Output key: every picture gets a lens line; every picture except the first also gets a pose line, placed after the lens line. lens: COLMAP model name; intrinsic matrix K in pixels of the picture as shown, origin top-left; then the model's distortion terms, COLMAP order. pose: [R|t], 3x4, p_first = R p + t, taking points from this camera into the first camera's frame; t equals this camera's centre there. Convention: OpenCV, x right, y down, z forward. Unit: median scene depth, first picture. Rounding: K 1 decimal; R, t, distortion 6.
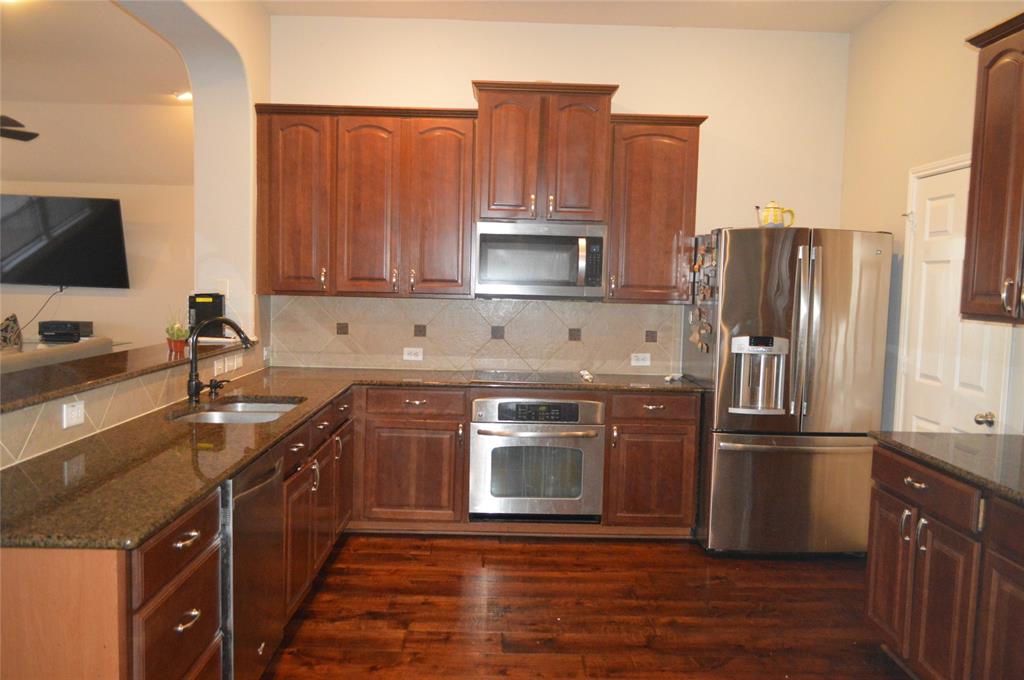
lens RADIAL K [[804.1, 0, 516.3], [0, 804.1, 342.1], [0, 0, 1]] dist [-0.030512, 0.006307]
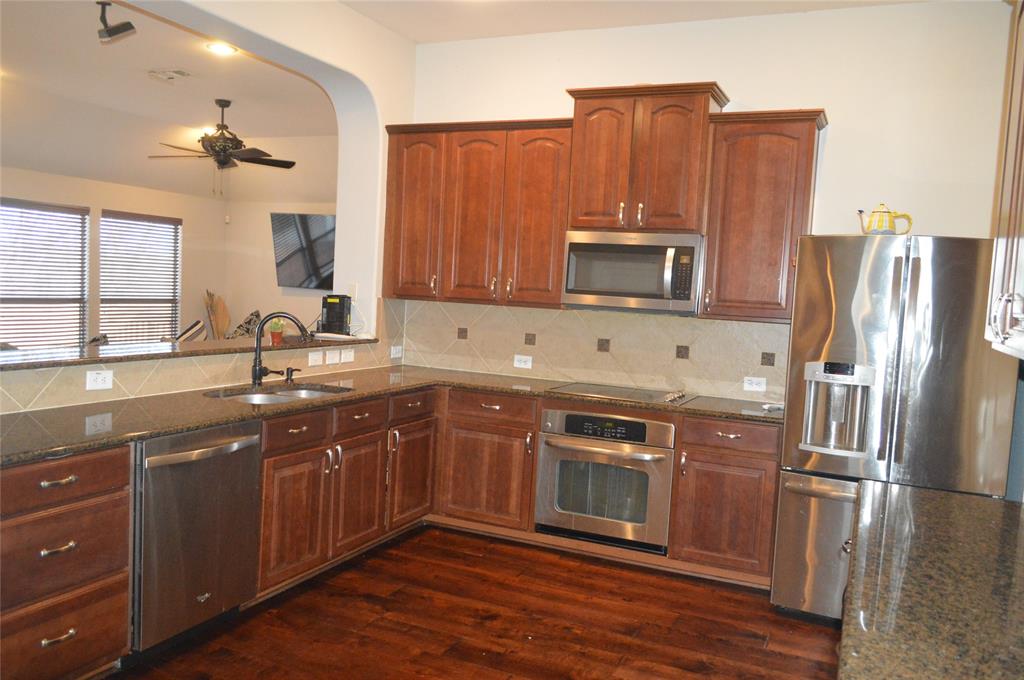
lens RADIAL K [[804.1, 0, 513.4], [0, 804.1, 340.8], [0, 0, 1]] dist [-0.030512, 0.006307]
pose [[0.905176, 0.052517, -0.421780, 0.317665], [-0.063776, 0.997884, -0.012619, 0.002133], [0.420225, 0.038322, 0.906610, 0.079196]]
